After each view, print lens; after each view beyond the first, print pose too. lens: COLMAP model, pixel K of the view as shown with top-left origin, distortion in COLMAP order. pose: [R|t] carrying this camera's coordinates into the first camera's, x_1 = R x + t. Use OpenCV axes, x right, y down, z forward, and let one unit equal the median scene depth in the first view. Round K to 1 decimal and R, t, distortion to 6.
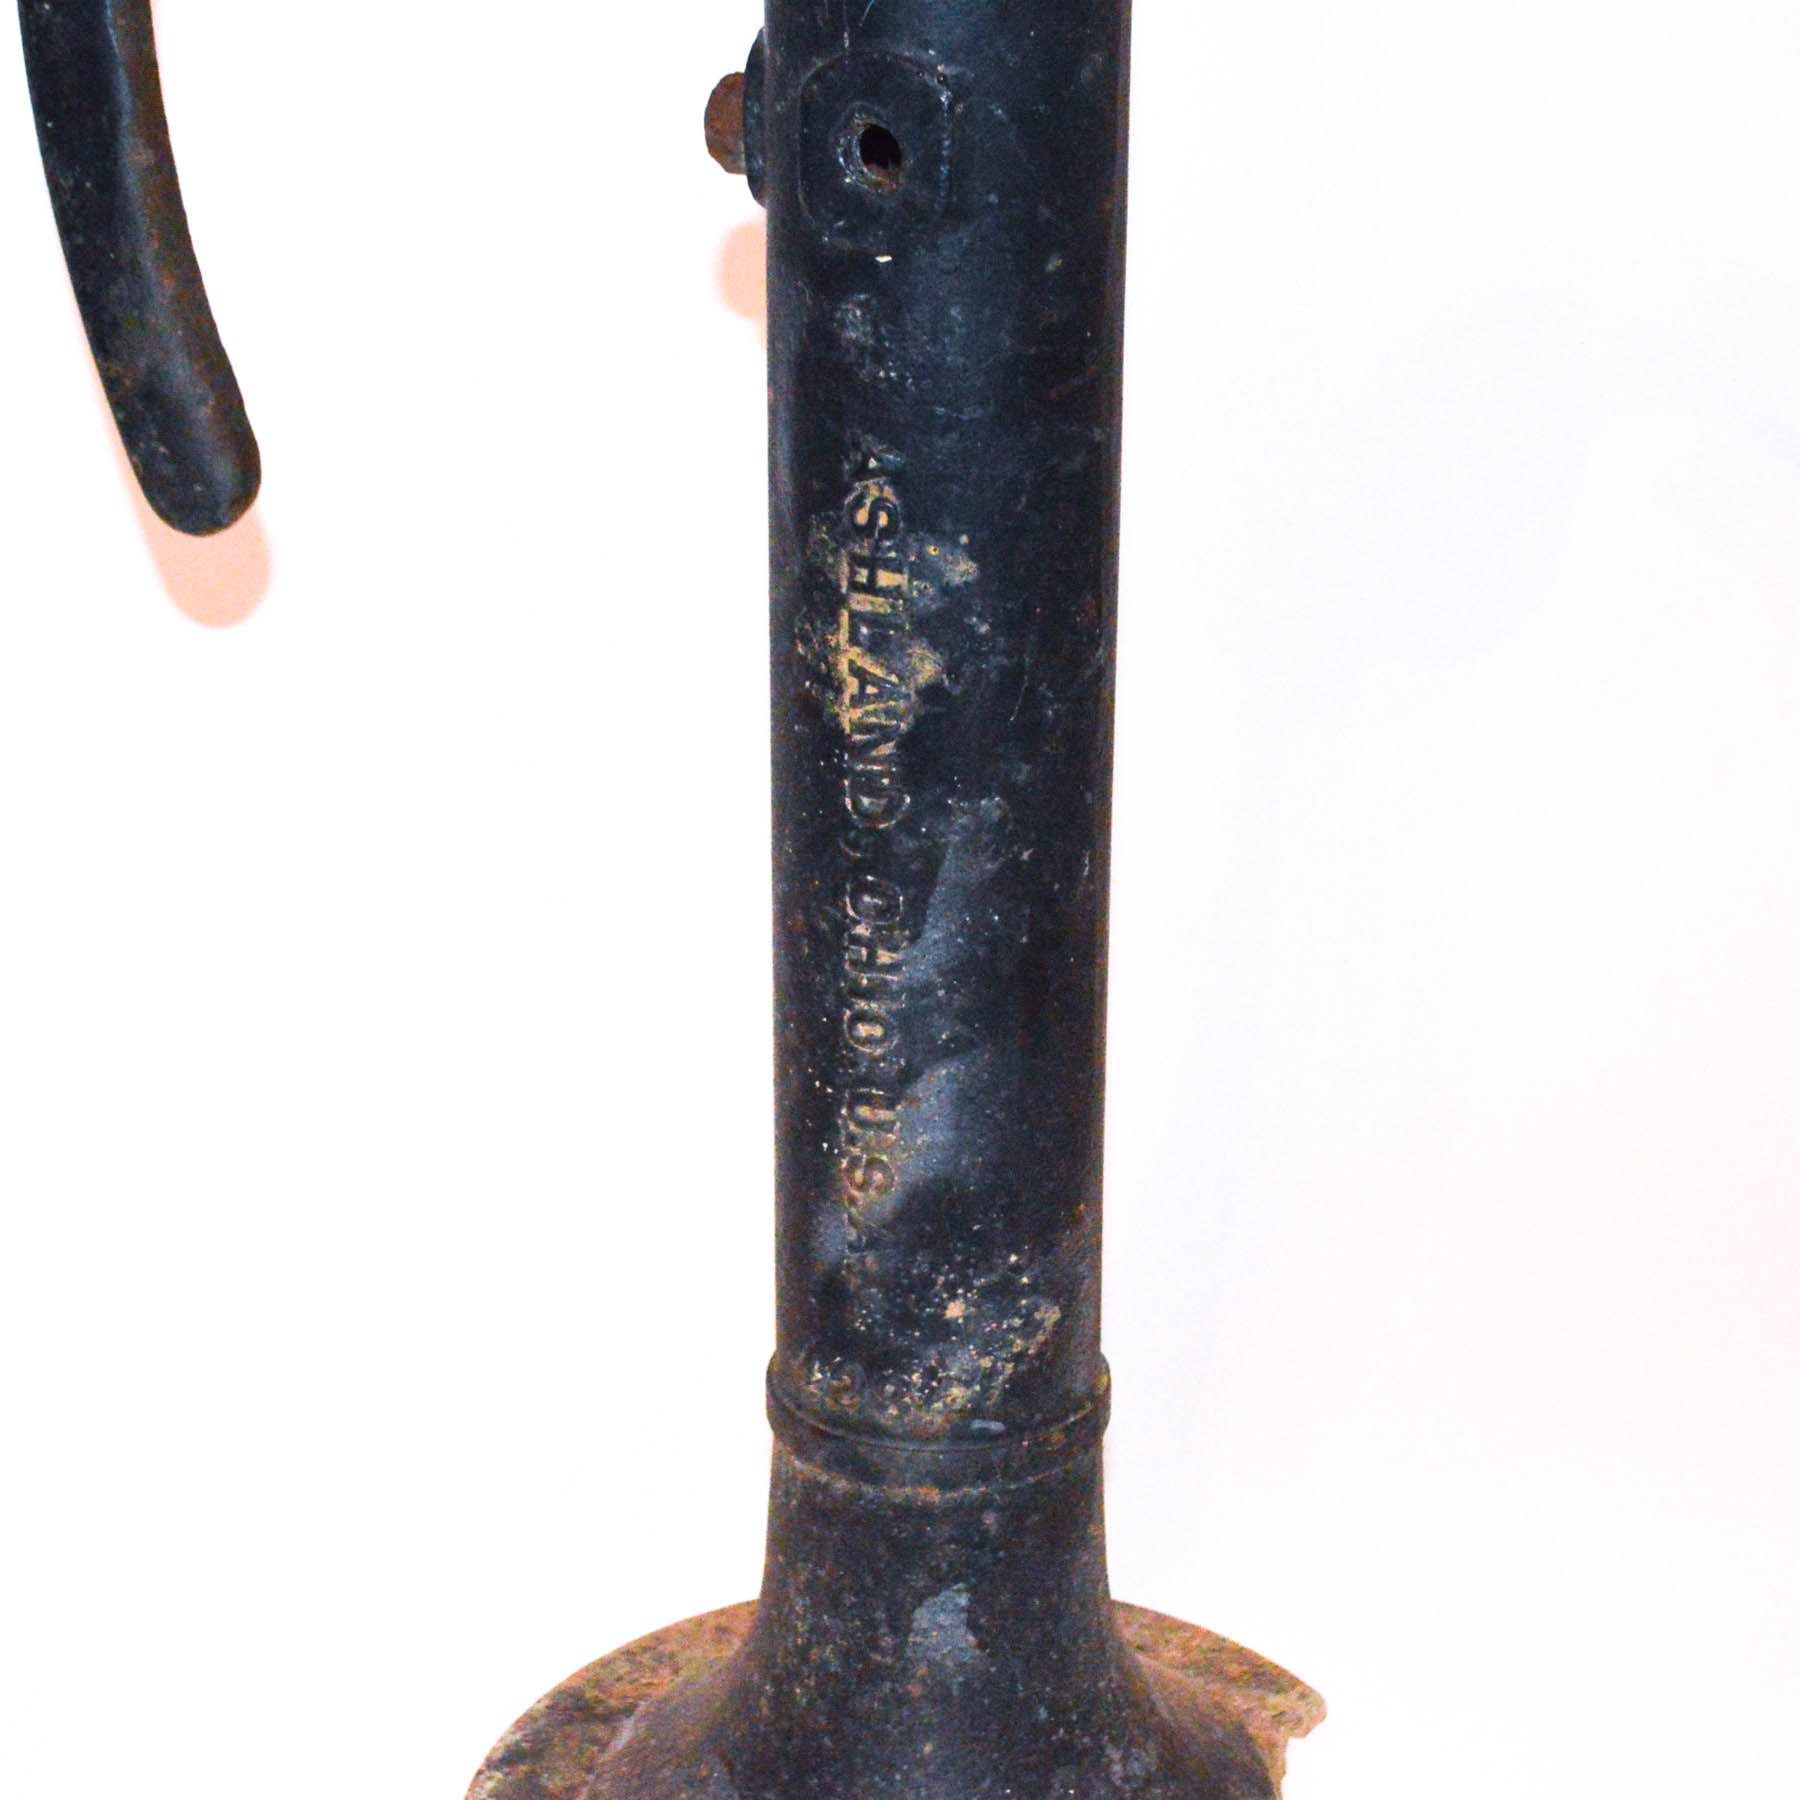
lens RADIAL K [[3596.5, 0, 899.6], [0, 3596.5, 902.8], [0, 0, 1]] dist [-0.049214, 0.000000]
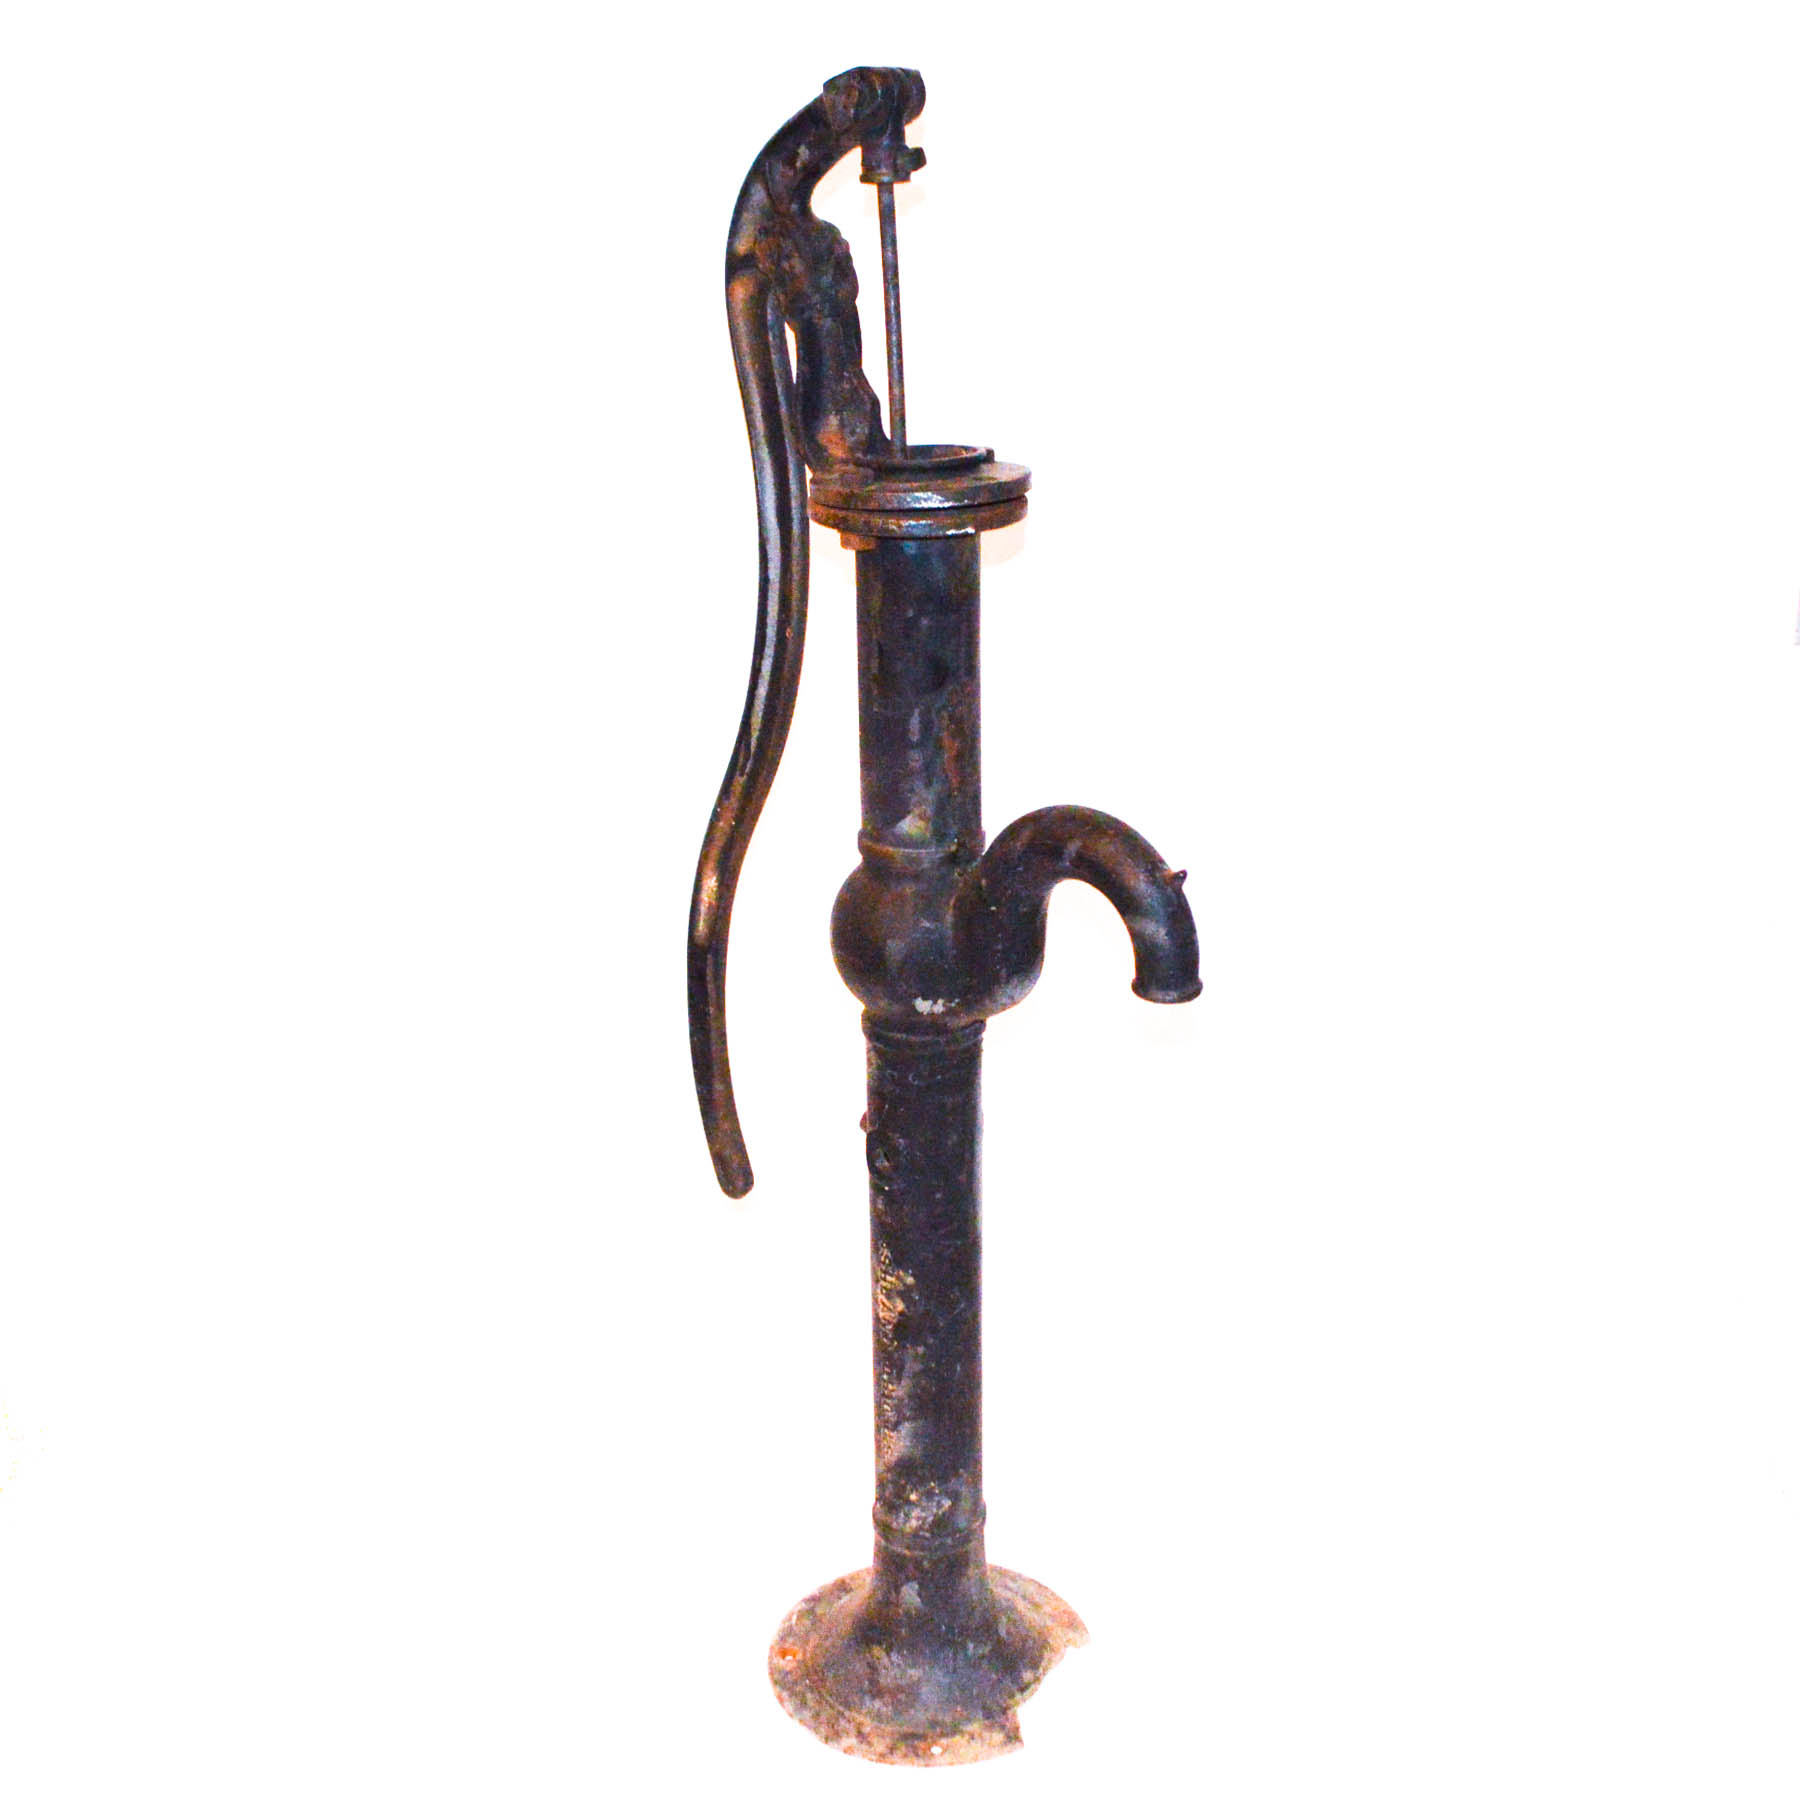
lens RADIAL K [[2255.0, 0, 914.6], [0, 2255.0, 898.9], [0, 0, 1]] dist [-0.079471, 0.000000]
pose [[0.929598, 0.106361, -0.352894, 0.643526], [-0.108337, 0.994013, 0.014208, -0.426606], [0.352292, 0.025024, 0.935555, -0.821590]]
